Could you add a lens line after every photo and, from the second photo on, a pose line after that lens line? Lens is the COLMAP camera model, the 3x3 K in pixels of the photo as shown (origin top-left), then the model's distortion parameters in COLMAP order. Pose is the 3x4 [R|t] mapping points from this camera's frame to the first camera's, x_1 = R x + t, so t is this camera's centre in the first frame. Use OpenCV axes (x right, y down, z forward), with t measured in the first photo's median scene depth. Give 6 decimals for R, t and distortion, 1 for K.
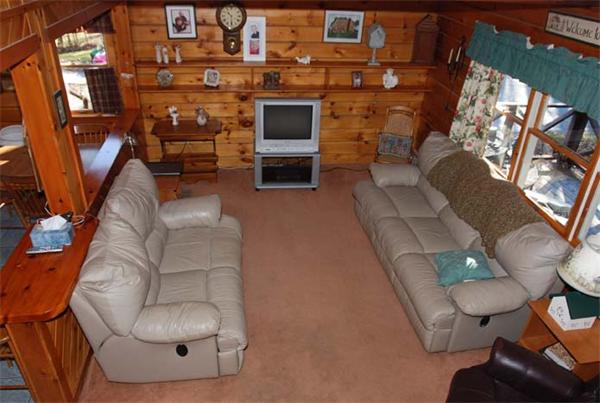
lens RADIAL K [[459.2, 0, 300.0], [0, 459.2, 201.5], [0, 0, 1]] dist [-0.067291, 0.044652]
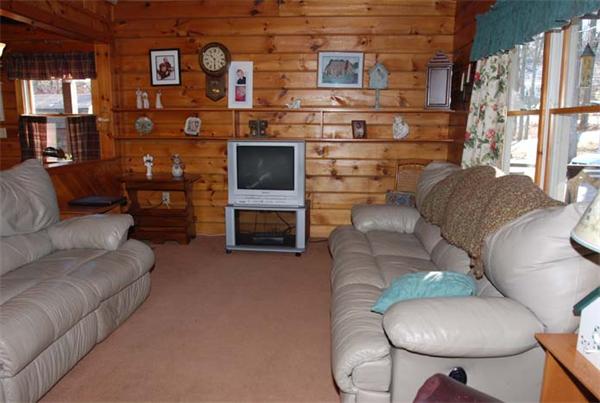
lens RADIAL K [[459.2, 0, 300.0], [0, 459.2, 201.5], [0, 0, 1]] dist [-0.067291, 0.044652]
pose [[0.976901, 0.005661, -0.213615, 0.213201], [-0.079398, 0.937701, -0.338249, 0.162066], [0.198392, 0.347397, 0.916491, 0.269099]]
